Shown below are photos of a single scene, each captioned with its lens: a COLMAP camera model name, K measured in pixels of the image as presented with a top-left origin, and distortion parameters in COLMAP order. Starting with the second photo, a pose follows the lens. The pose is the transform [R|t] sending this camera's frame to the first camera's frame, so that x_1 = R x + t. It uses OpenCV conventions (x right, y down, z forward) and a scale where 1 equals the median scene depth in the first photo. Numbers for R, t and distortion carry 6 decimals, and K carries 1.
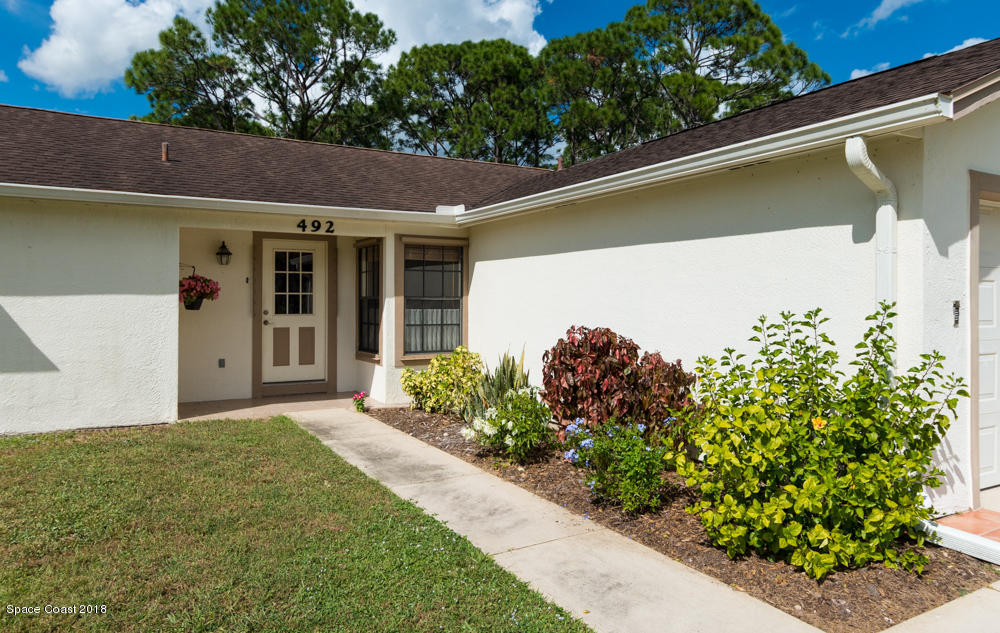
lens RADIAL K [[636.1, 0, 479.3], [0, 636.1, 289.1], [0, 0, 1]] dist [-0.000687, 0.002268]
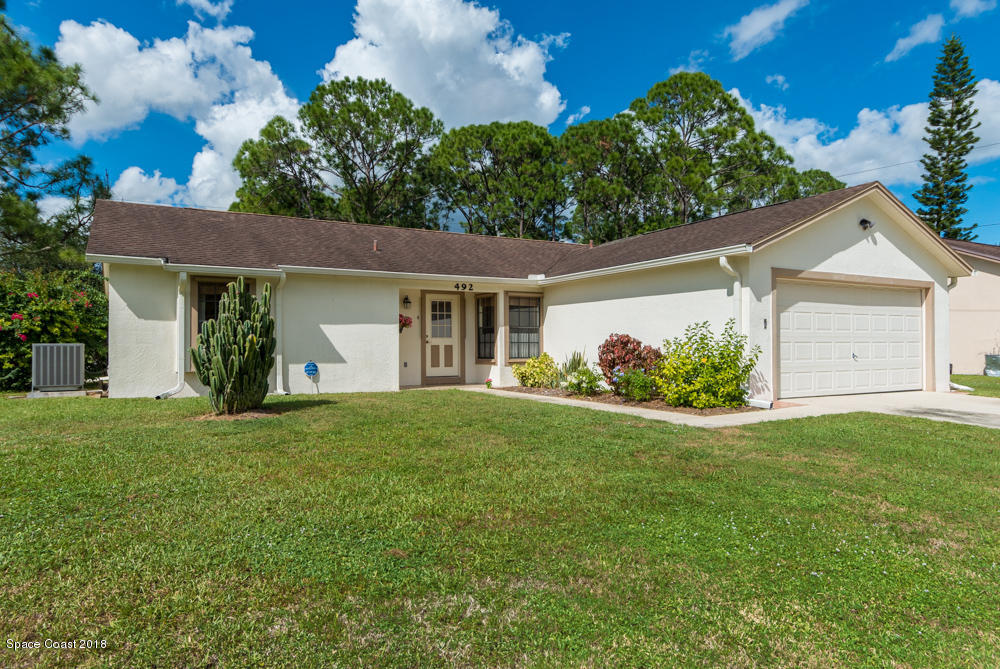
lens RADIAL K [[615.0, 0, 500.1], [0, 615.0, 337.7], [0, 0, 1]] dist [0.001570, -0.000311]
pose [[0.999795, -0.007245, 0.018902, -0.167436], [0.007187, 0.999969, 0.003130, 0.036610], [-0.018924, -0.002994, 0.999816, -0.673113]]
